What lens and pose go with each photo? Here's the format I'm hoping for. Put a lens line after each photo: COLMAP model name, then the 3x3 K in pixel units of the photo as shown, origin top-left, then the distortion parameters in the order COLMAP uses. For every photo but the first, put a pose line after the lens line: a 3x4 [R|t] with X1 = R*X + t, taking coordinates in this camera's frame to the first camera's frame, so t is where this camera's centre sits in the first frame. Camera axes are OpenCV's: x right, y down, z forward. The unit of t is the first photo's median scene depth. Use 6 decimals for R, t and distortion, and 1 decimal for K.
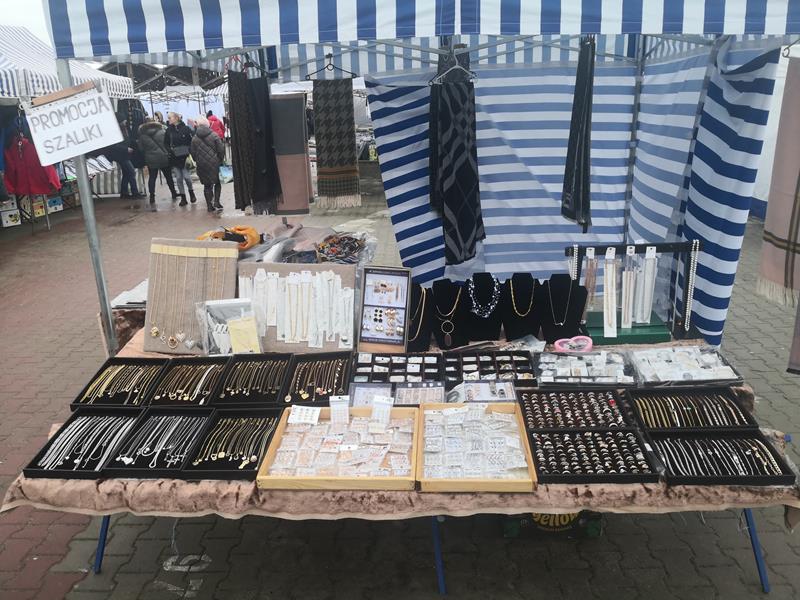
lens RADIAL K [[635.5, 0, 394.5], [0, 635.5, 299.4], [0, 0, 1]] dist [0.007459, -0.003837]
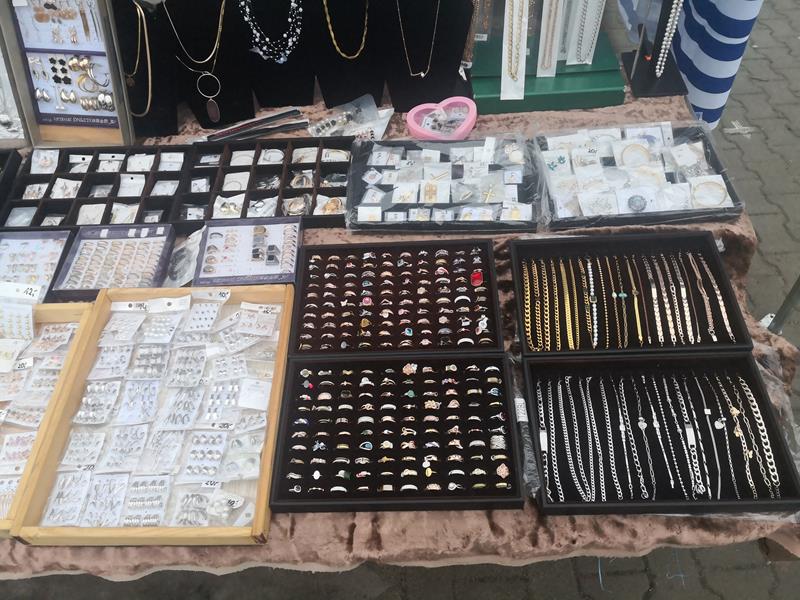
lens RADIAL K [[635.5, 0, 402.1], [0, 635.5, 301.9], [0, 0, 1]] dist [0.007459, -0.003837]
pose [[0.997765, -0.054988, 0.037966, 0.241920], [0.028571, 0.864691, 0.501491, -0.068742], [-0.060405, -0.499285, 0.864330, 0.515312]]
